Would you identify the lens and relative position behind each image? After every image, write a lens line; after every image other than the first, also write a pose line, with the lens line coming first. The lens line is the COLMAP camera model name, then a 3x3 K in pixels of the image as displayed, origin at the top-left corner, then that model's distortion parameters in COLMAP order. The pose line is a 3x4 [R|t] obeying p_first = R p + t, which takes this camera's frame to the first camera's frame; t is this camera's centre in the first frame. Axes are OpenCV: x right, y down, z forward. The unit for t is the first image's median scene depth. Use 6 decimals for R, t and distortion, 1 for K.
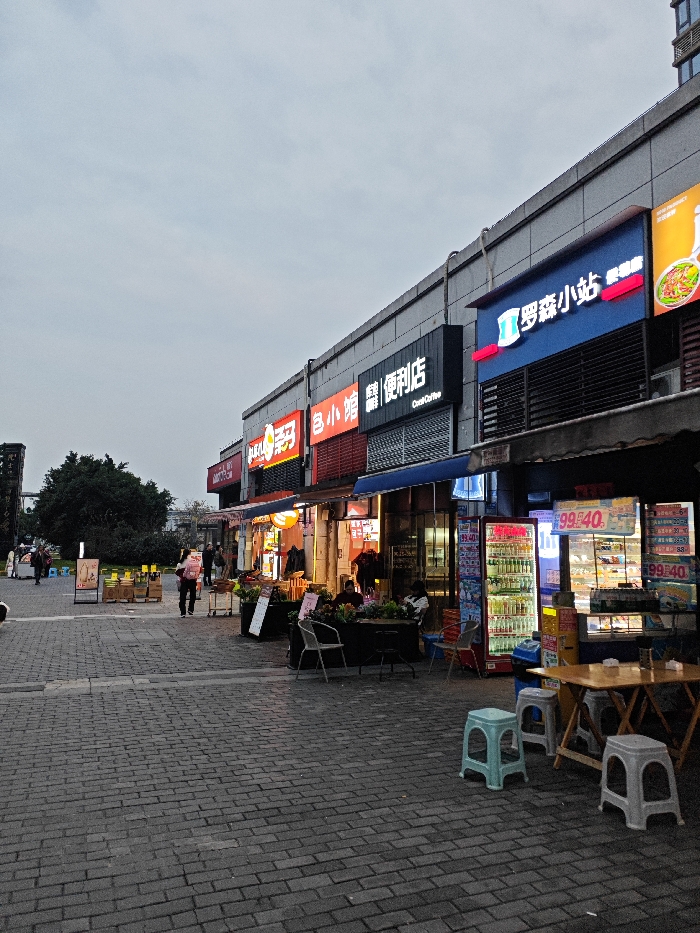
lens RADIAL K [[670.0, 0, 346.4], [0, 670.0, 462.8], [0, 0, 1]] dist [0.049563, -0.071014]
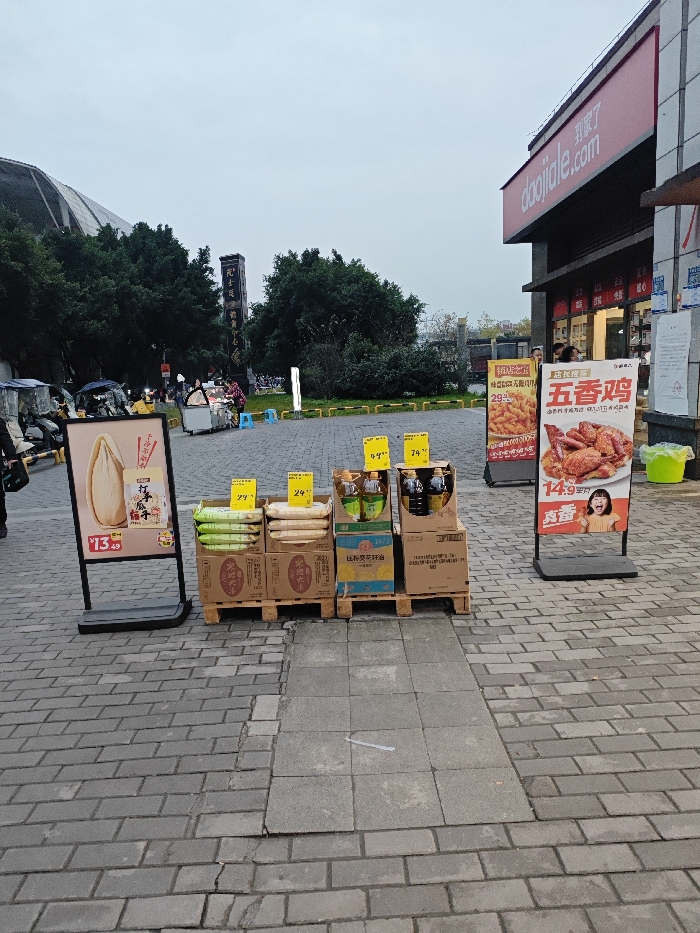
lens RADIAL K [[670.0, 0, 346.4], [0, 670.0, 462.8], [0, 0, 1]] dist [0.049563, -0.071014]
pose [[0.933539, -0.012941, -0.358241, -0.232161], [0.106177, 0.964489, 0.241843, 0.108150], [0.342390, -0.263807, 0.901762, 0.803685]]
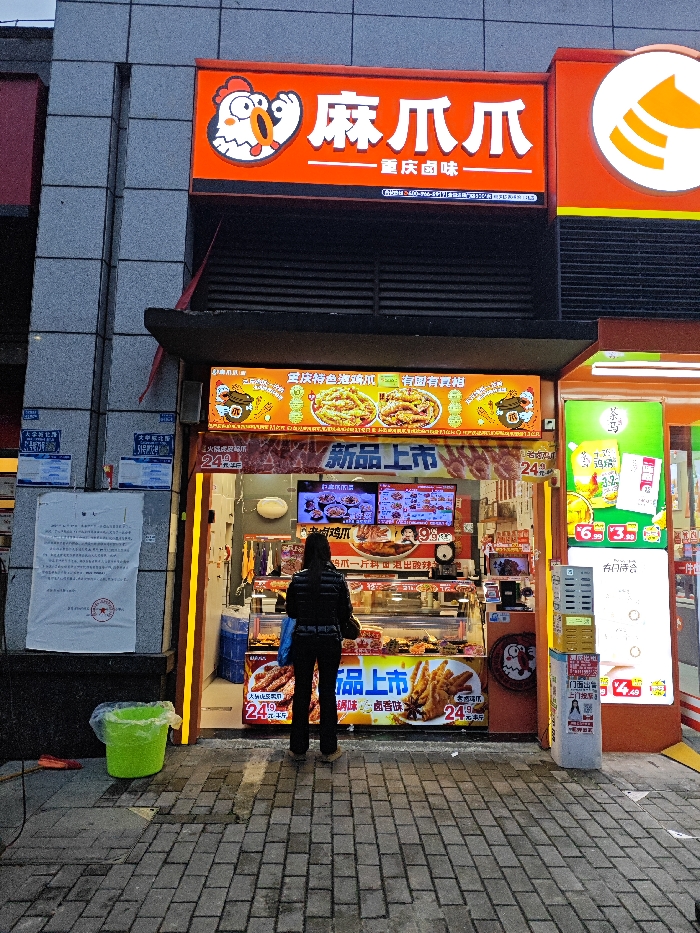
lens RADIAL K [[670.0, 0, 346.4], [0, 670.0, 462.8], [0, 0, 1]] dist [0.049563, -0.071014]
pose [[0.345759, 0.107734, 0.932118, -0.382595], [-0.129374, 0.989373, -0.066362, 0.130531], [-0.929361, -0.097647, 0.356023, 1.040788]]
